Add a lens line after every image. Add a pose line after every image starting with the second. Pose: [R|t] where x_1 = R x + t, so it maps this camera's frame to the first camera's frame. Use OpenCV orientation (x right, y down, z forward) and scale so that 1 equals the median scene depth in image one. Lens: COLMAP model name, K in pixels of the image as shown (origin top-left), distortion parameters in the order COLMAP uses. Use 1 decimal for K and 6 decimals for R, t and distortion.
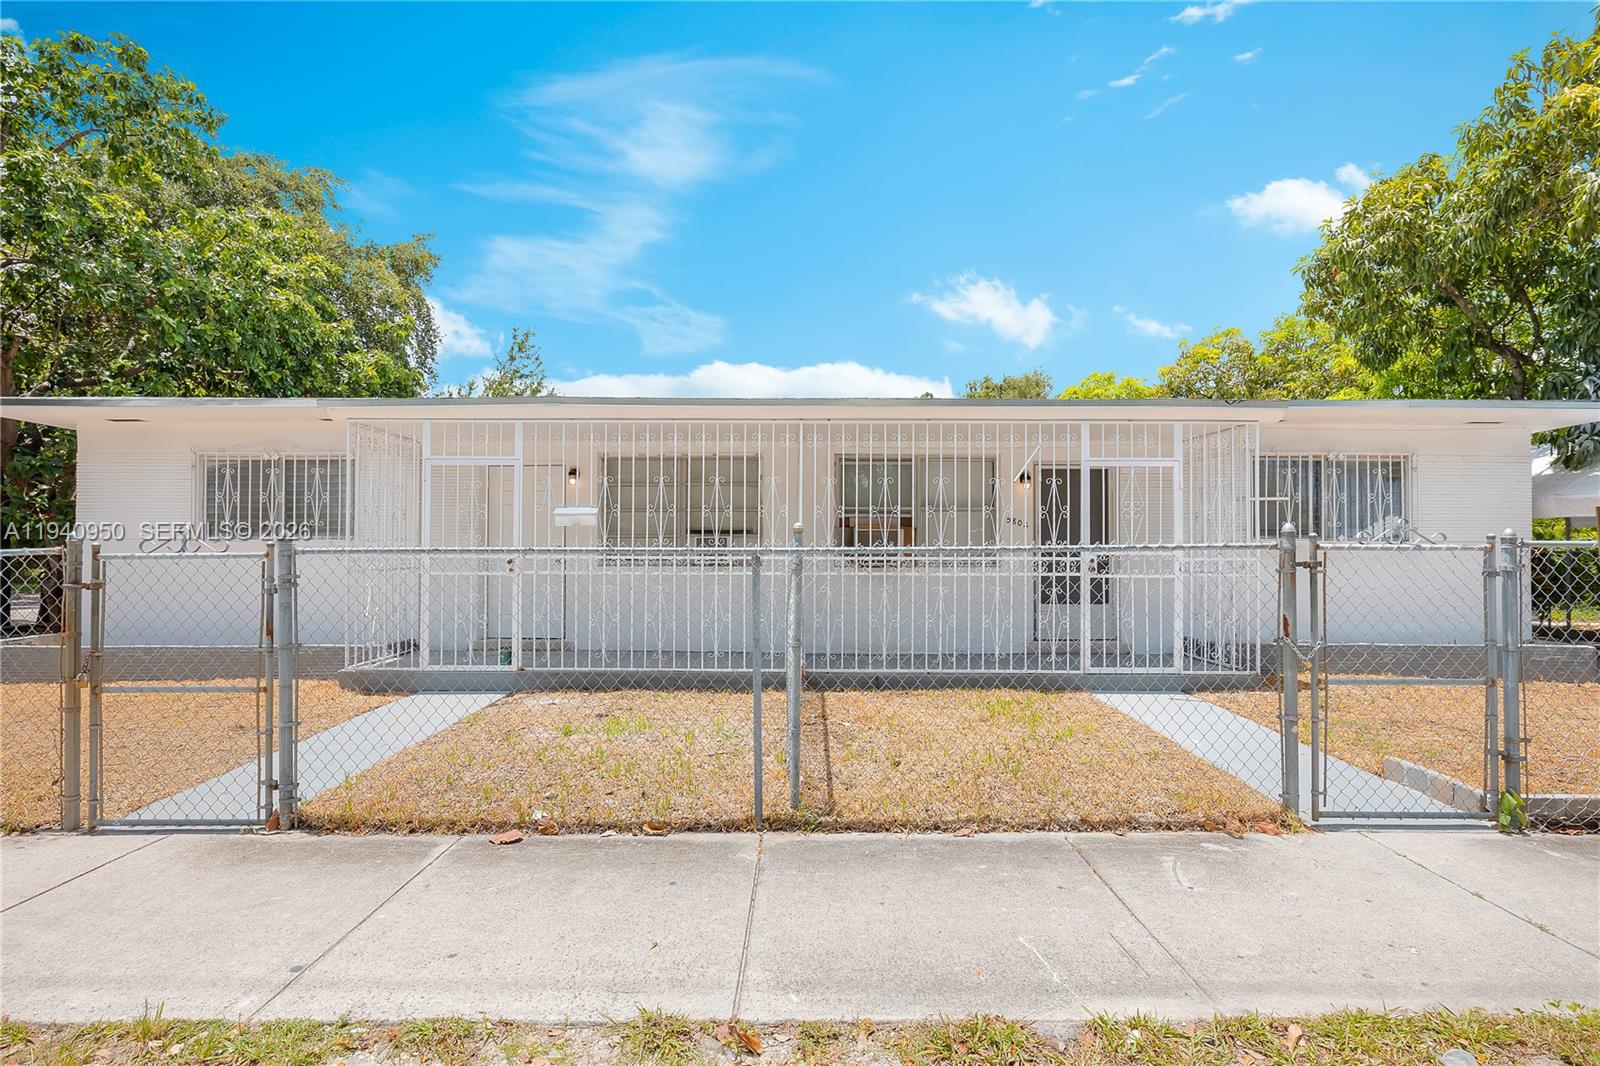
lens RADIAL K [[756.5, 0, 798.9], [0, 756.5, 544.0], [0, 0, 1]] dist [0.005013, -0.001007]
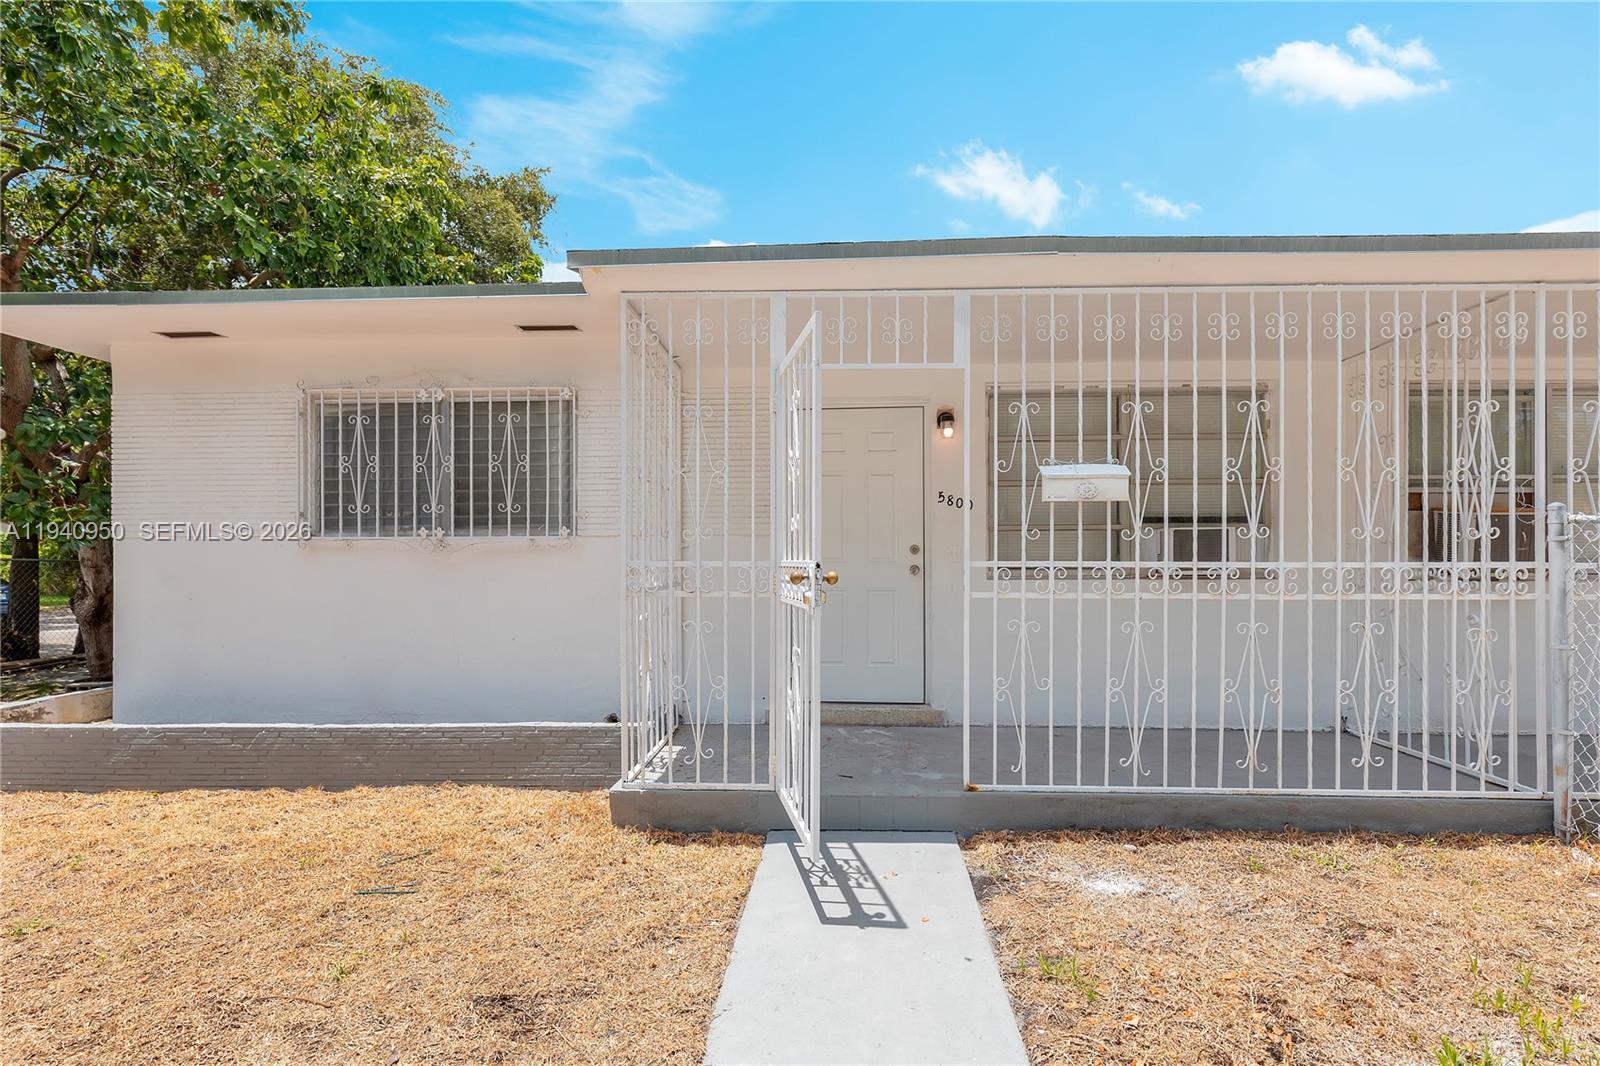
lens RADIAL K [[756.5, 0, 814.4], [0, 756.5, 560.6], [0, 0, 1]] dist [0.005013, -0.001007]
pose [[0.999593, -0.003326, -0.028323, -0.380935], [0.003582, 0.999953, 0.008986, 0.008408], [0.028291, -0.009084, 0.999558, 0.417228]]
